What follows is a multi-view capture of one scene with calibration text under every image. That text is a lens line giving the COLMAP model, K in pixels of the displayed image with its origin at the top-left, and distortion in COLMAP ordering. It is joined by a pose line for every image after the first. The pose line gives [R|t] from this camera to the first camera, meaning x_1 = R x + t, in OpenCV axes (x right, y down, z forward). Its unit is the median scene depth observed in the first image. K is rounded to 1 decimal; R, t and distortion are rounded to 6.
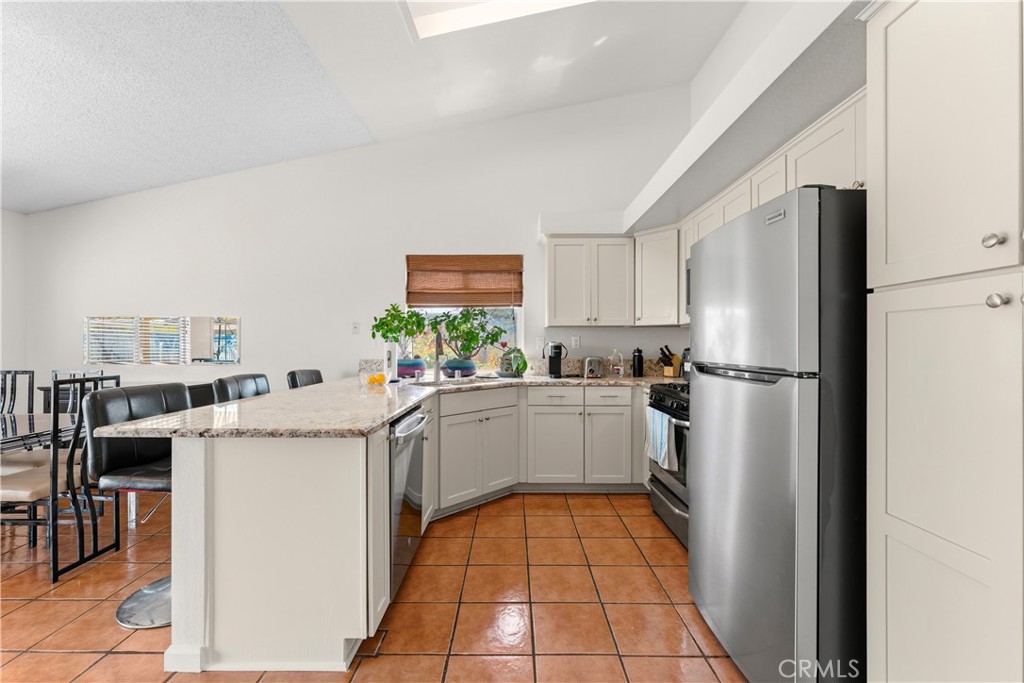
lens RADIAL K [[407.3, 0, 455.1], [0, 407.3, 346.7], [0, 0, 1]] dist [-0.002504, 0.000738]
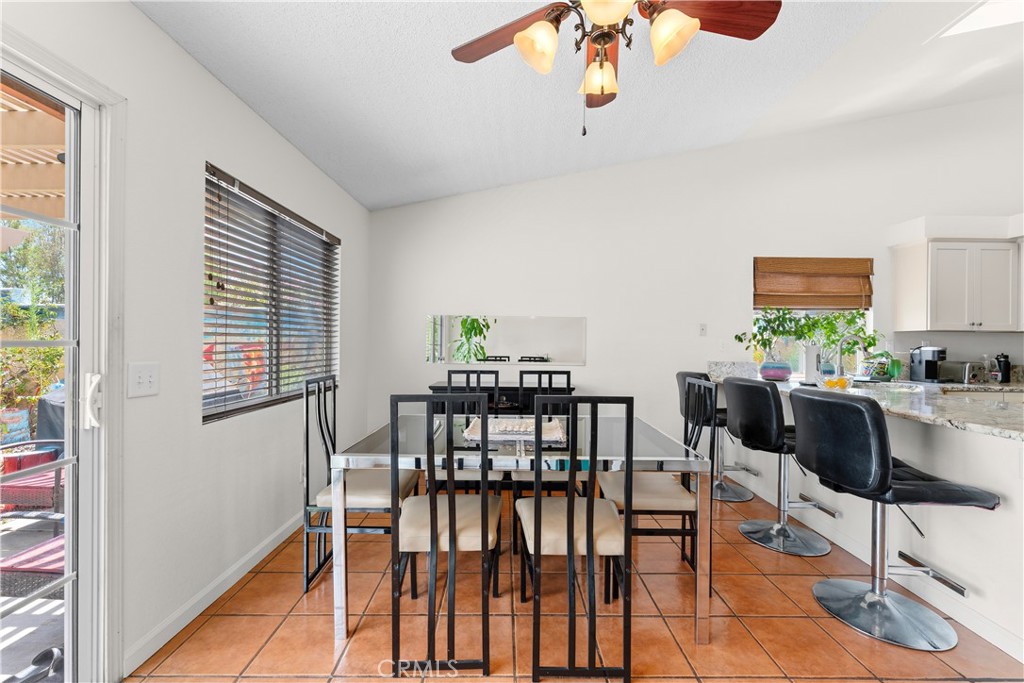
lens RADIAL K [[407.3, 0, 511.7], [0, 407.3, 344.1], [0, 0, 1]] dist [-0.002504, 0.000738]
pose [[0.999917, 0.012893, 0.000532, -0.794511], [-0.012889, 0.999897, -0.006305, 0.002109], [-0.000614, 0.006298, 0.999980, 0.004815]]
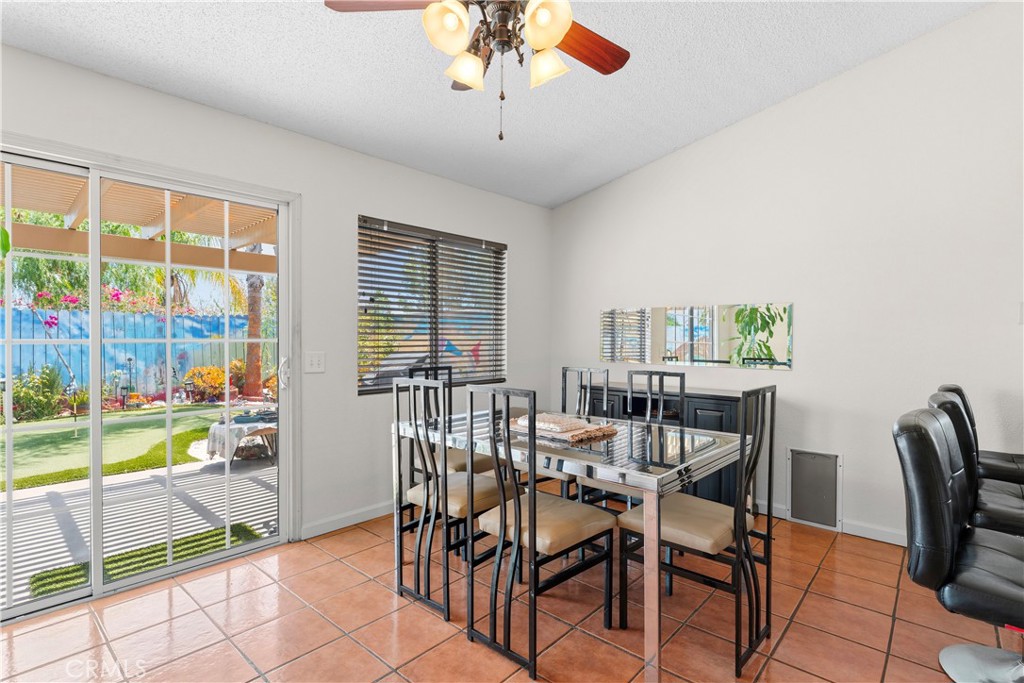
lens RADIAL K [[492.2, 0, 509.9], [0, 492.2, 342.5], [0, 0, 1]] dist [-0.002741, -0.000152]
pose [[0.747858, 0.009136, -0.663796, -0.362956], [-0.011461, 0.999934, 0.000851, 0.002905], [0.663760, 0.006971, 0.747914, 0.029955]]
